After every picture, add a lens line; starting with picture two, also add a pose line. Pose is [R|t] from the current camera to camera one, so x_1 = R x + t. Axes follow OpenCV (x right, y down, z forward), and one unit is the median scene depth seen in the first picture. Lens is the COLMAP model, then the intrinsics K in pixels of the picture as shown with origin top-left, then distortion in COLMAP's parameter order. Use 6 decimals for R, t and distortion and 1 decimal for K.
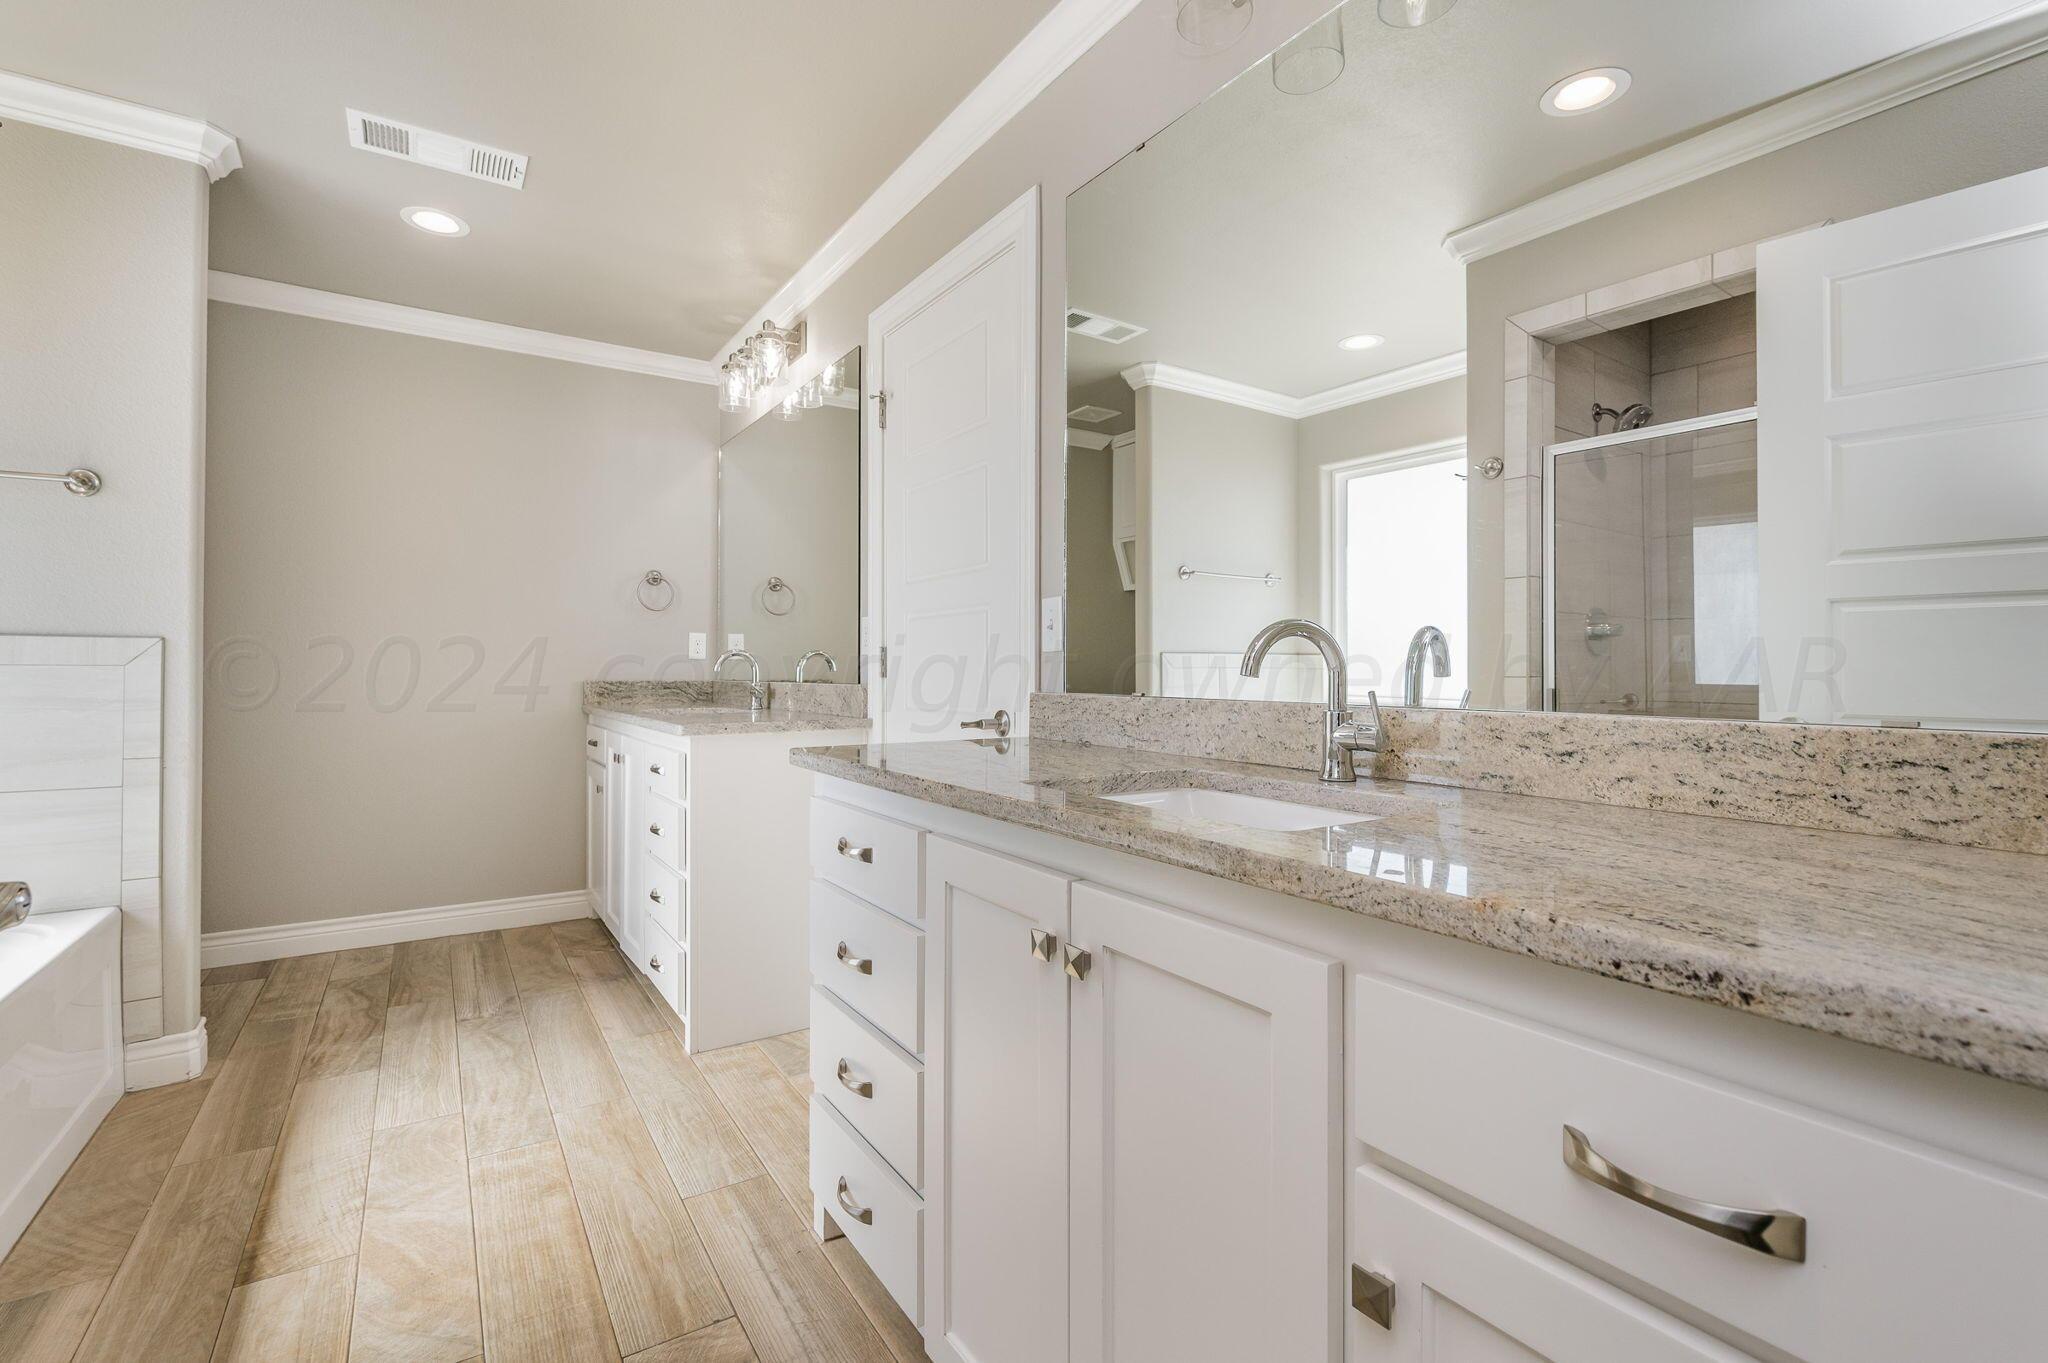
lens RADIAL K [[958.0, 0, 1024.4], [0, 958.0, 671.7], [0, 0, 1]] dist [-0.001260, 0.000147]
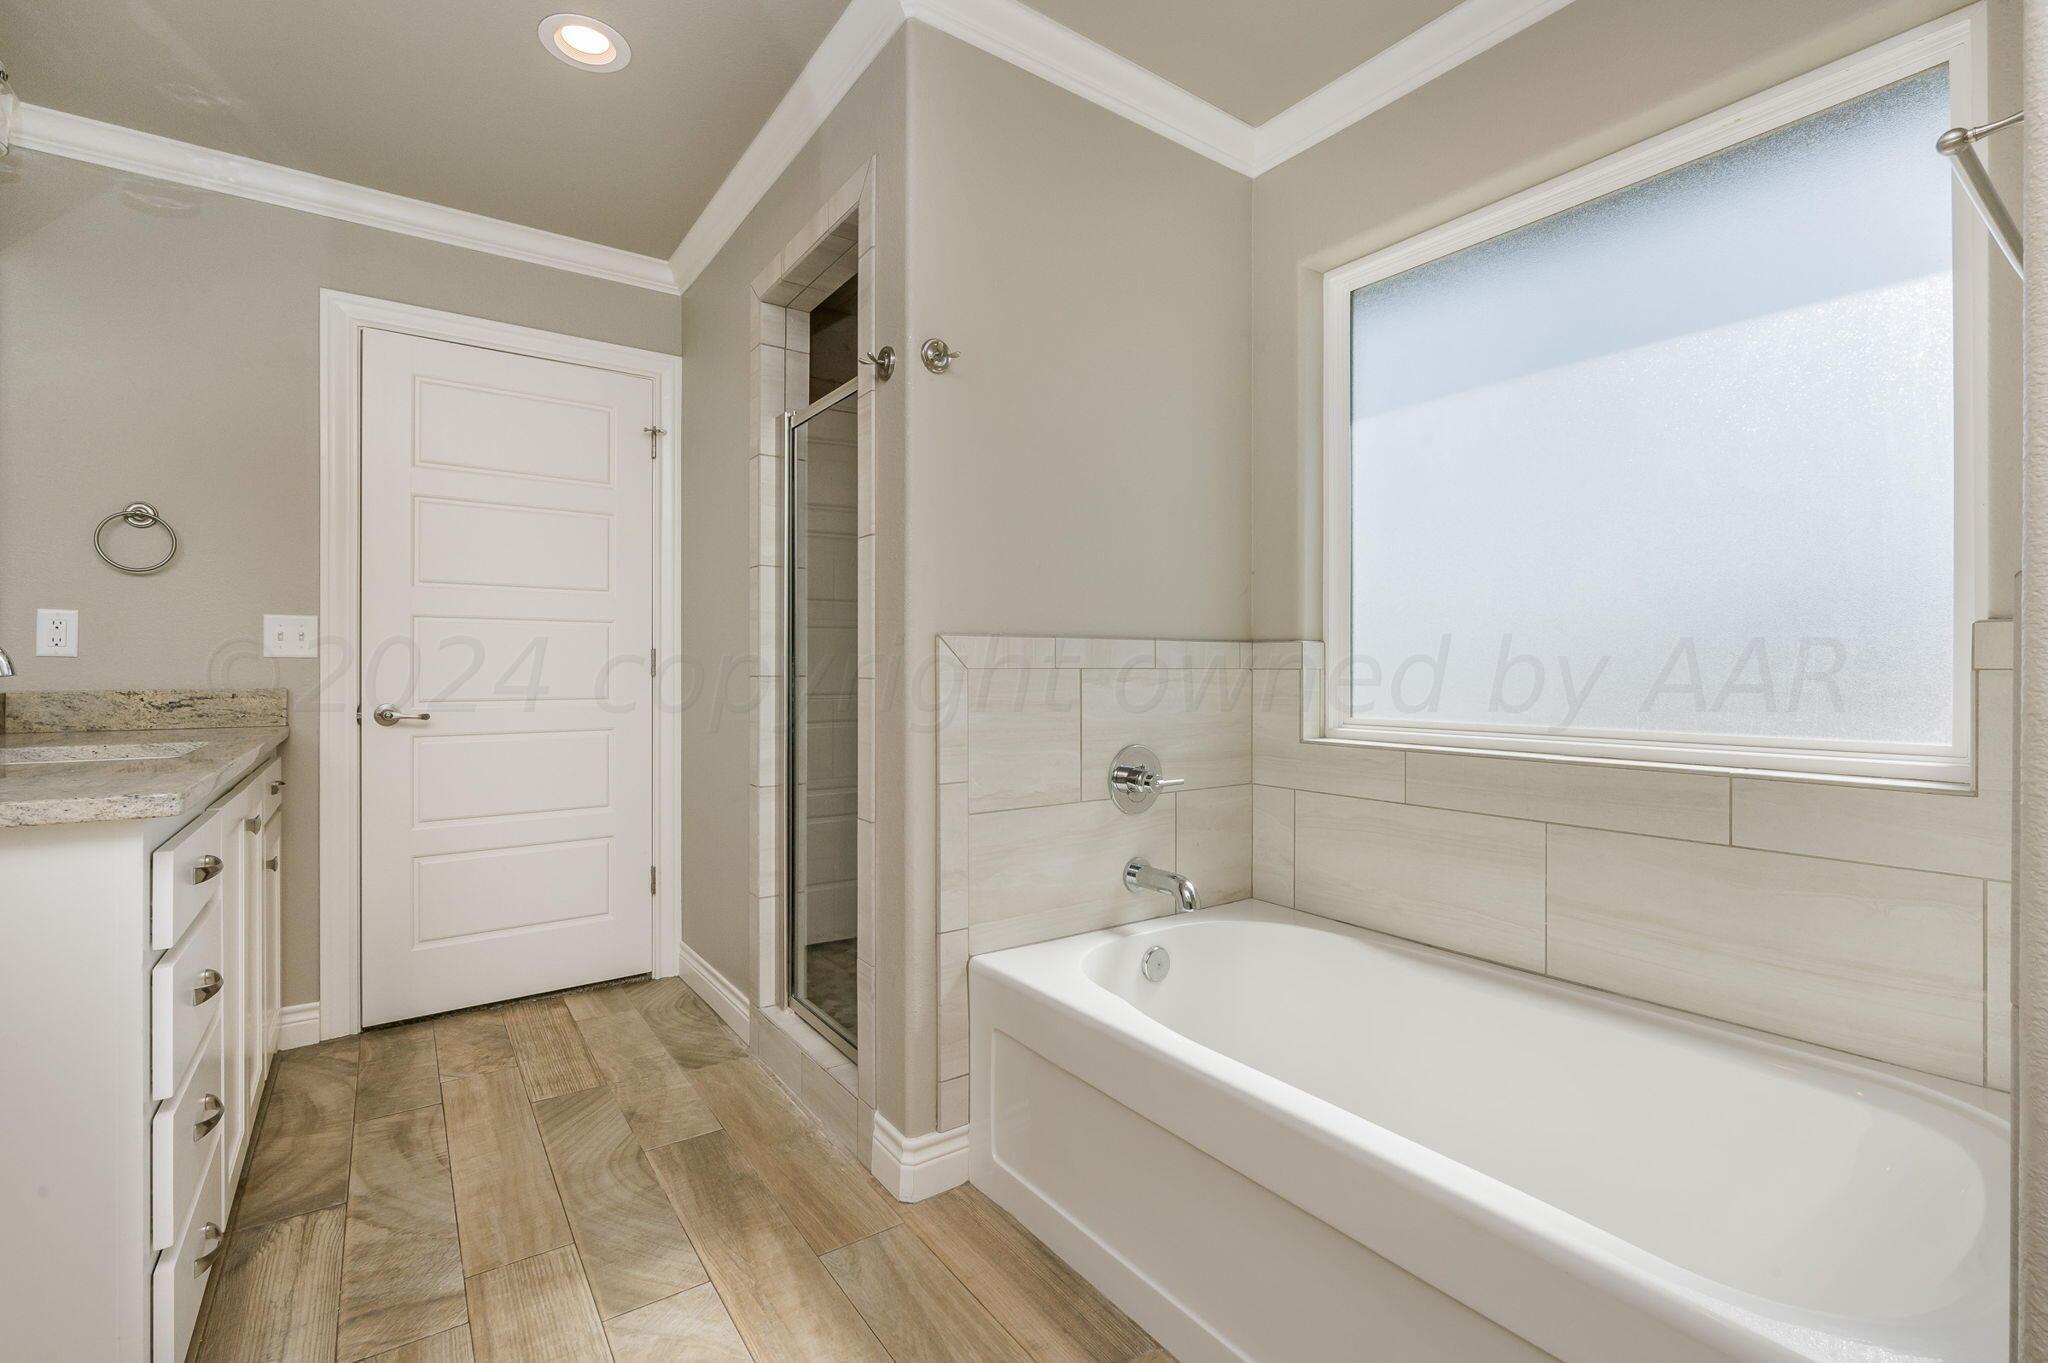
lens RADIAL K [[894.5, 0, 1032.2], [0, 894.5, 674.0], [0, 0, 1]] dist [0.001327, 0.000242]
pose [[-0.997917, -0.000433, -0.064506, -0.961081], [-0.000460, 1.000000, 0.000400, -0.016936], [0.064506, 0.000429, -0.997917, 1.991005]]
